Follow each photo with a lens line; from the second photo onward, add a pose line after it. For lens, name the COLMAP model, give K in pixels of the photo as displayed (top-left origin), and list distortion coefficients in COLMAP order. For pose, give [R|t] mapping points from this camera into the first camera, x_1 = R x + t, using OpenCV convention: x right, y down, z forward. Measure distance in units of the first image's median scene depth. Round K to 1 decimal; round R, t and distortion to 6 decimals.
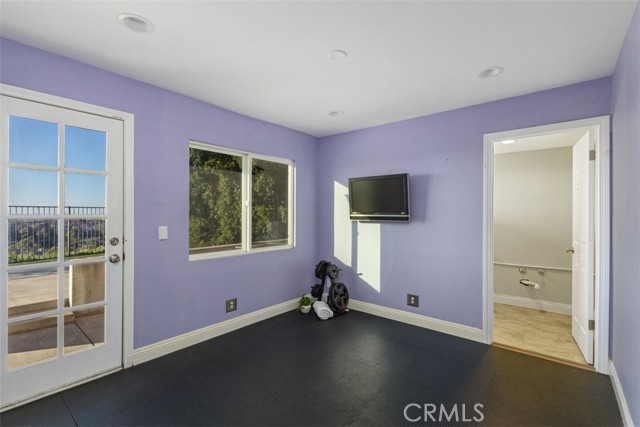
lens RADIAL K [[294.3, 0, 319.9], [0, 294.3, 212.7], [0, 0, 1]] dist [0.000279, 0.001952]
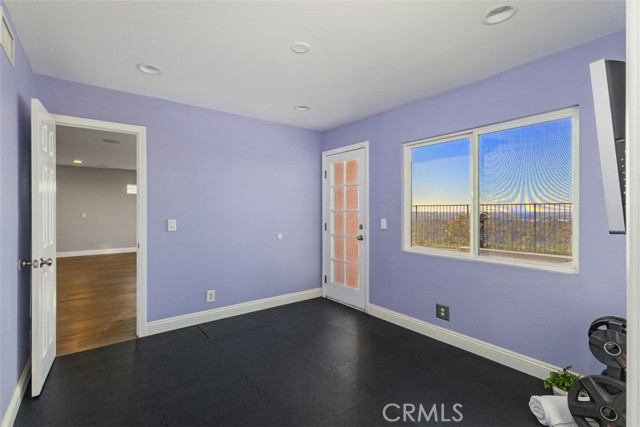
lens RADIAL K [[294.3, 0, 319.2], [0, 294.3, 211.6], [0, 0, 1]] dist [0.000279, 0.001952]
pose [[-0.219602, 0.002356, -0.975587, 0.684679], [0.001161, 0.999997, 0.002154, 0.009817], [0.975589, -0.000660, -0.219604, 0.884077]]
